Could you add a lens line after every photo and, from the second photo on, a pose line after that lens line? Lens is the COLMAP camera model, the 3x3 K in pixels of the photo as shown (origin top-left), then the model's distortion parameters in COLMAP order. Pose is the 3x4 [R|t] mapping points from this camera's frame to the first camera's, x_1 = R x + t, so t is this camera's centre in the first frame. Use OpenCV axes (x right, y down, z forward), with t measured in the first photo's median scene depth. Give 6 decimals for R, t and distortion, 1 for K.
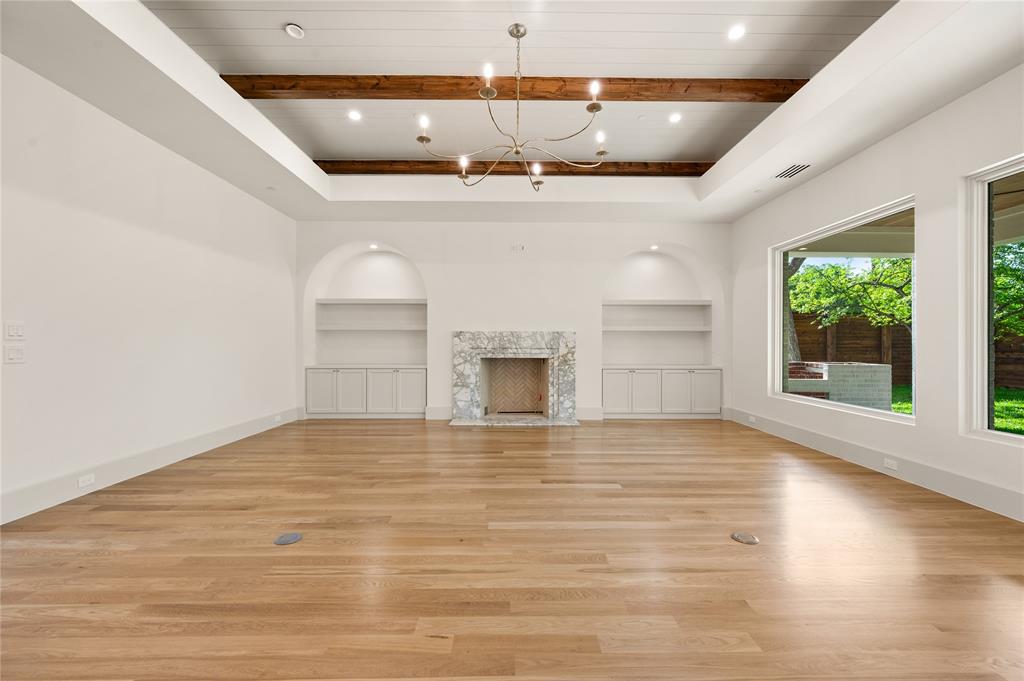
lens RADIAL K [[404.8, 0, 517.8], [0, 404.8, 343.7], [0, 0, 1]] dist [0.000647, -0.000538]
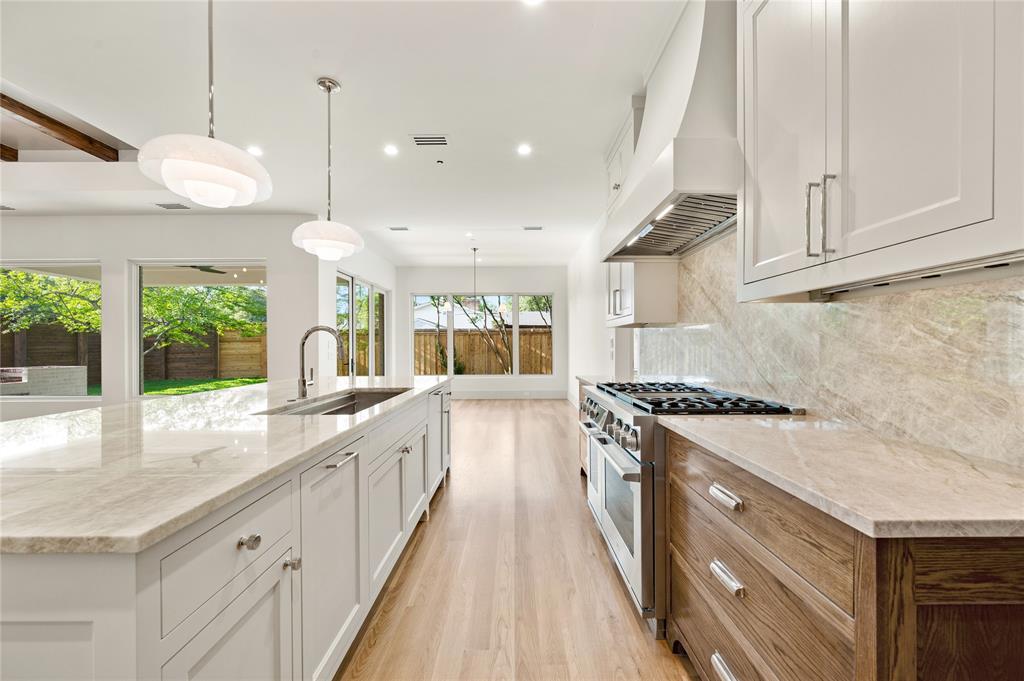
lens RADIAL K [[404.8, 0, 513.5], [0, 404.8, 346.2], [0, 0, 1]] dist [0.000647, -0.000538]
pose [[0.015545, -0.002940, 0.999875, -0.200075], [0.005740, 0.999979, 0.002851, -0.003947], [-0.999863, 0.005695, 0.015562, -0.219714]]
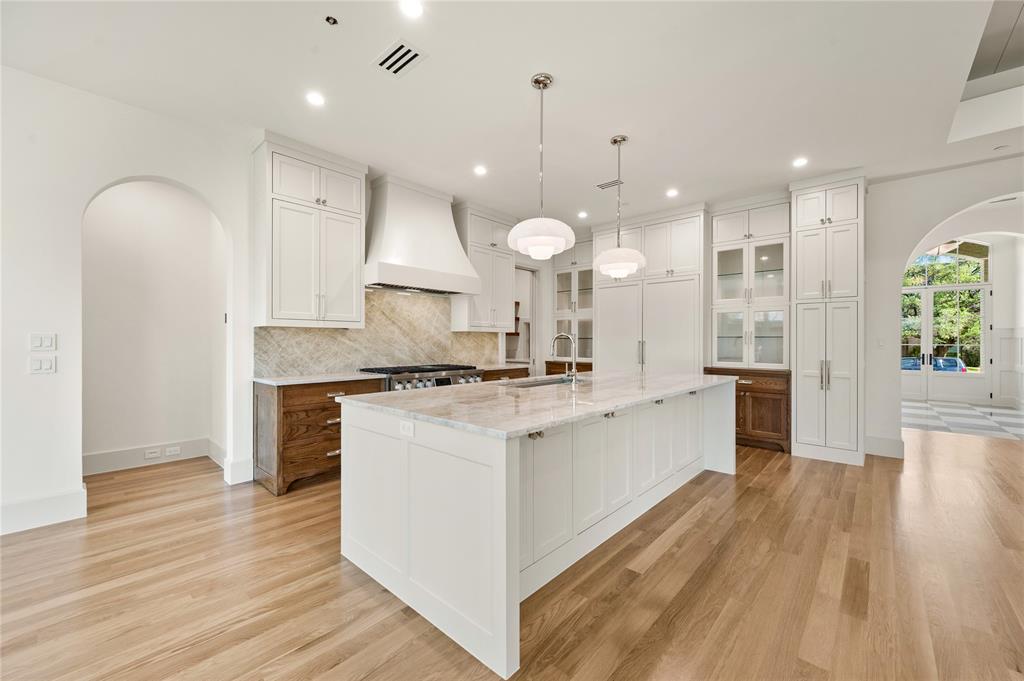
lens RADIAL K [[404.8, 0, 516.2], [0, 404.8, 338.3], [0, 0, 1]] dist [0.000647, -0.000538]
pose [[-0.681016, -0.006893, -0.732236, 0.253007], [-0.006380, 0.999974, -0.003481, -0.009161], [0.732241, 0.002301, -0.681042, 0.063336]]
